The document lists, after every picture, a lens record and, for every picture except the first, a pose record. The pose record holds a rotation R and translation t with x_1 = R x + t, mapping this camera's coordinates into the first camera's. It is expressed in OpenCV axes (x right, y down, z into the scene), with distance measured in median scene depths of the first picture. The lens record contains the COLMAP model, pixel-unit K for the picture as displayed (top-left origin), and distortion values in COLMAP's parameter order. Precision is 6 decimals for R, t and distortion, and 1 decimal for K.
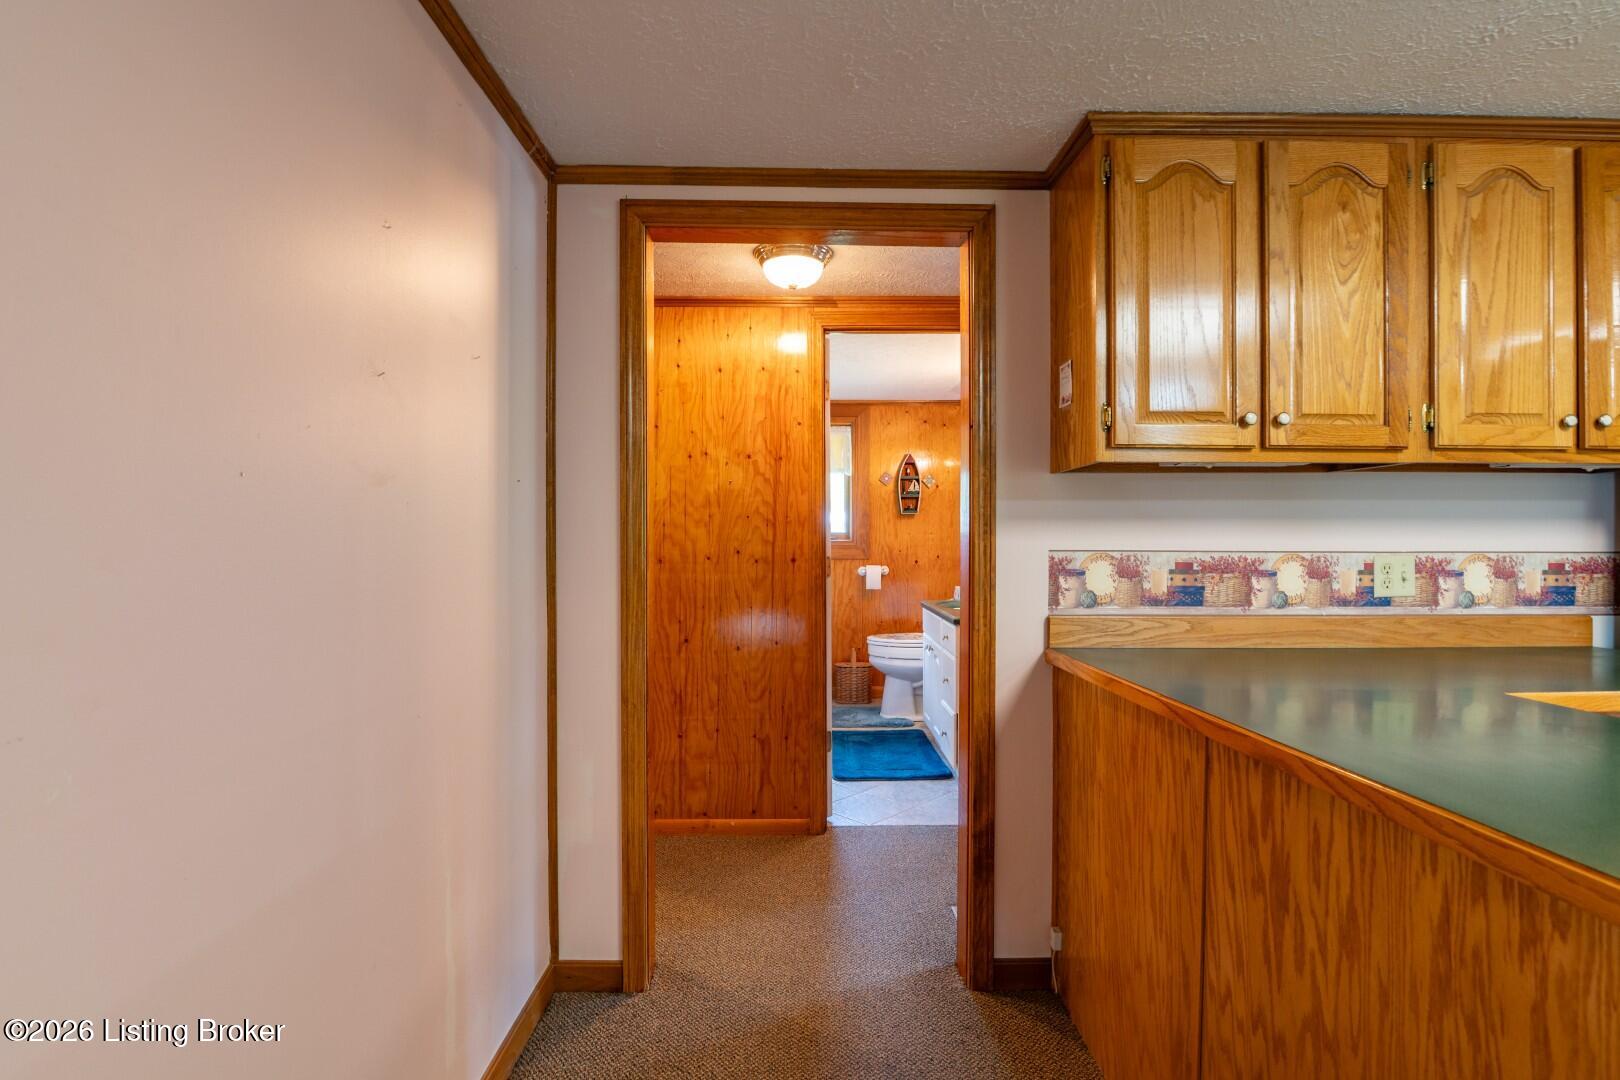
lens RADIAL K [[854.5, 0, 810.0], [0, 854.5, 540.0], [0, 0, 1]] dist [-0.038232, -0.000456]
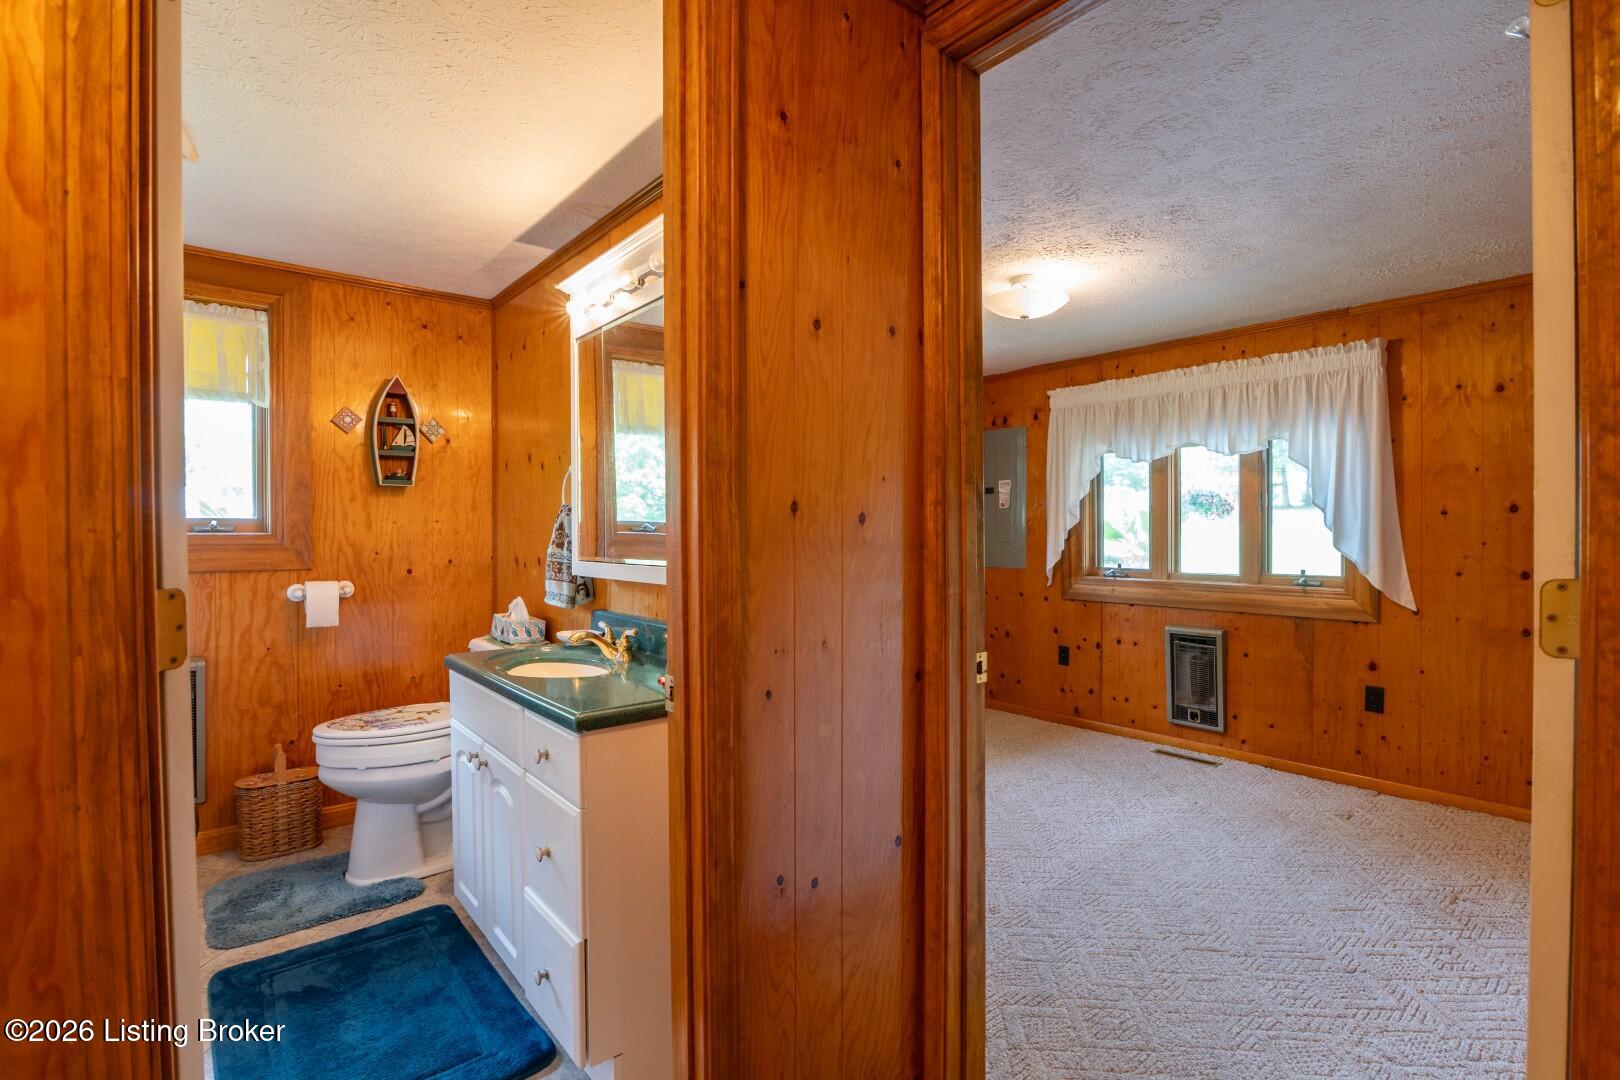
lens RADIAL K [[755.5, 0, 810.0], [0, 755.5, 540.0], [0, 0, 1]] dist [-0.022036, 0.000548]
pose [[0.779455, -0.010352, 0.626372, 0.019942], [0.005584, 0.999939, 0.009577, 0.001398], [-0.626433, -0.003967, 0.779465, 0.446863]]
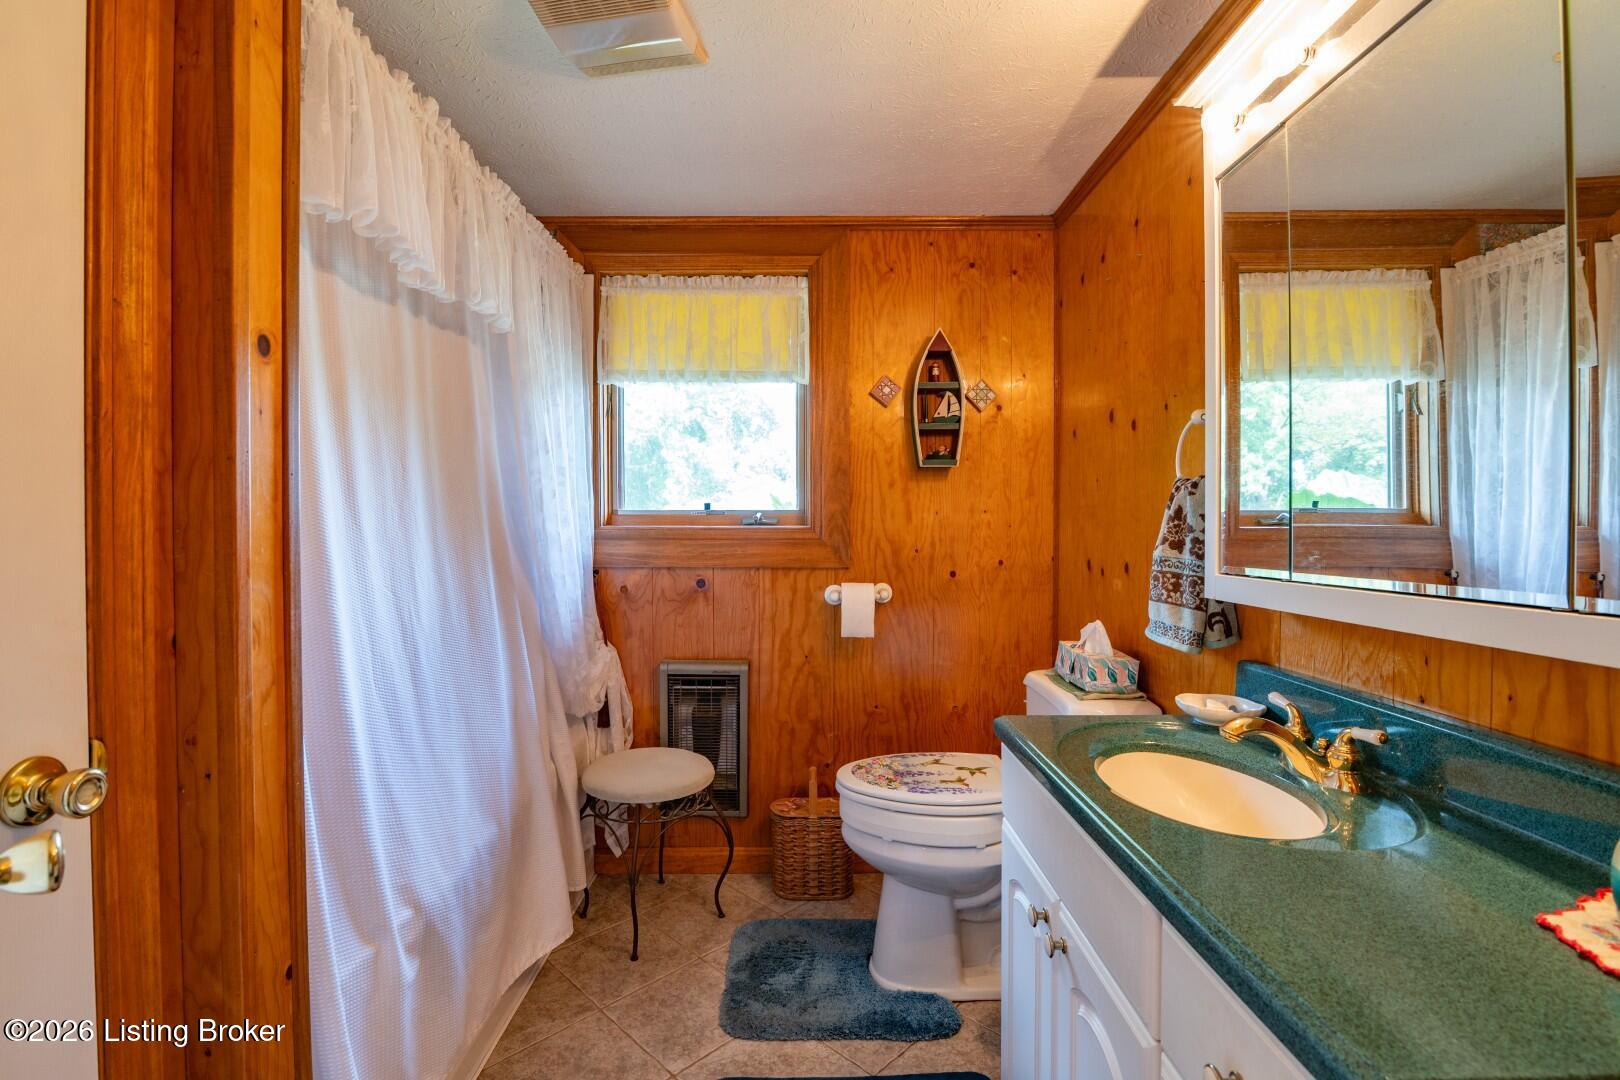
lens RADIAL K [[735.3, 0, 810.0], [0, 735.3, 540.0], [0, 0, 1]] dist [-0.017803, 0.001559]
pose [[0.999841, -0.002599, -0.017666, 0.055808], [0.002797, 0.999934, 0.011170, 0.002806], [0.017636, -0.011218, 0.999782, 0.610611]]
